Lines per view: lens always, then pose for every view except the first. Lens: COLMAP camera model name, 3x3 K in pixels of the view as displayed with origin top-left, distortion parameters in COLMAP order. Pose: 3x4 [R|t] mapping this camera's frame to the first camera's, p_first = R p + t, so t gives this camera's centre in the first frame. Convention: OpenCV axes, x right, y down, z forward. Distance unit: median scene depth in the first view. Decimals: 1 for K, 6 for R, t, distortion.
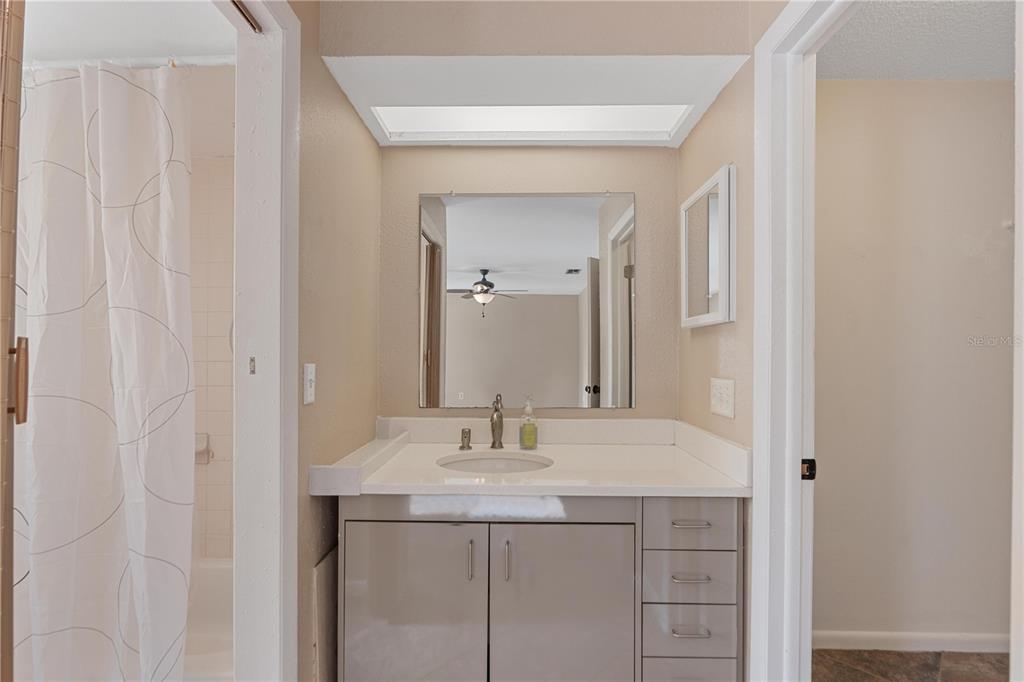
lens RADIAL K [[459.2, 0, 505.2], [0, 459.2, 346.0], [0, 0, 1]] dist [-0.000628, 0.000330]
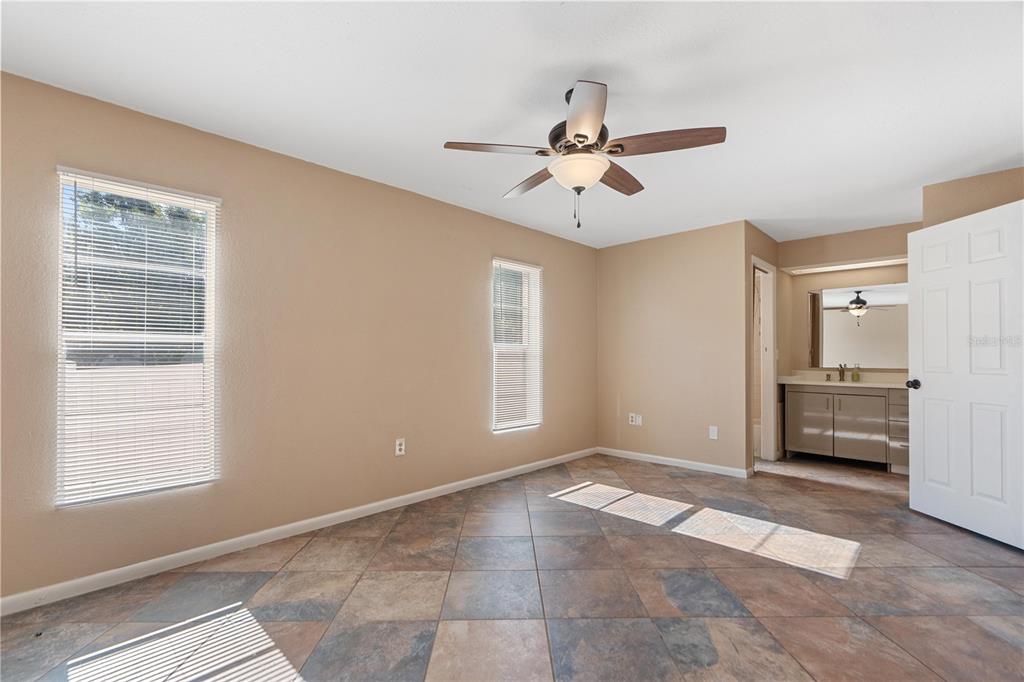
lens RADIAL K [[459.2, 0, 505.2], [0, 459.2, 346.0], [0, 0, 1]] dist [-0.000628, 0.000330]
pose [[0.736303, -0.019027, -0.676384, 0.371008], [0.005803, 0.999745, -0.021806, 0.056516], [0.676627, 0.012131, 0.736226, -2.470200]]
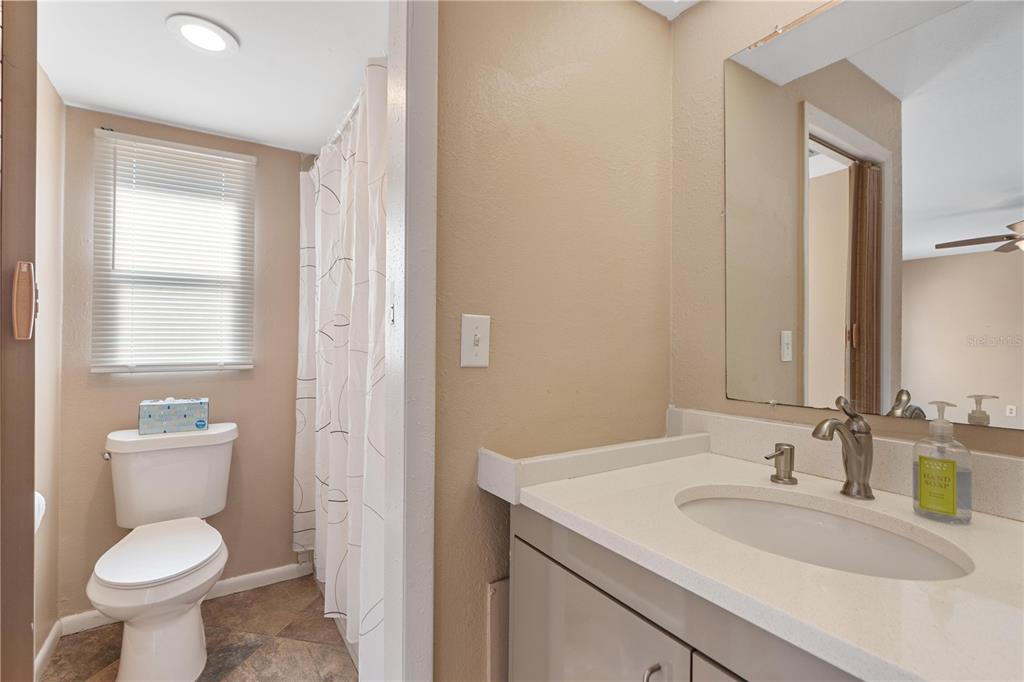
lens RADIAL K [[460.8, 0, 515.6], [0, 460.8, 335.7], [0, 0, 1]] dist [-0.000667, 0.000099]
pose [[0.577744, -0.011250, -0.816141, 0.172772], [0.004007, 0.999932, -0.010947, 0.057815], [0.816208, 0.003054, 0.577750, 0.429452]]
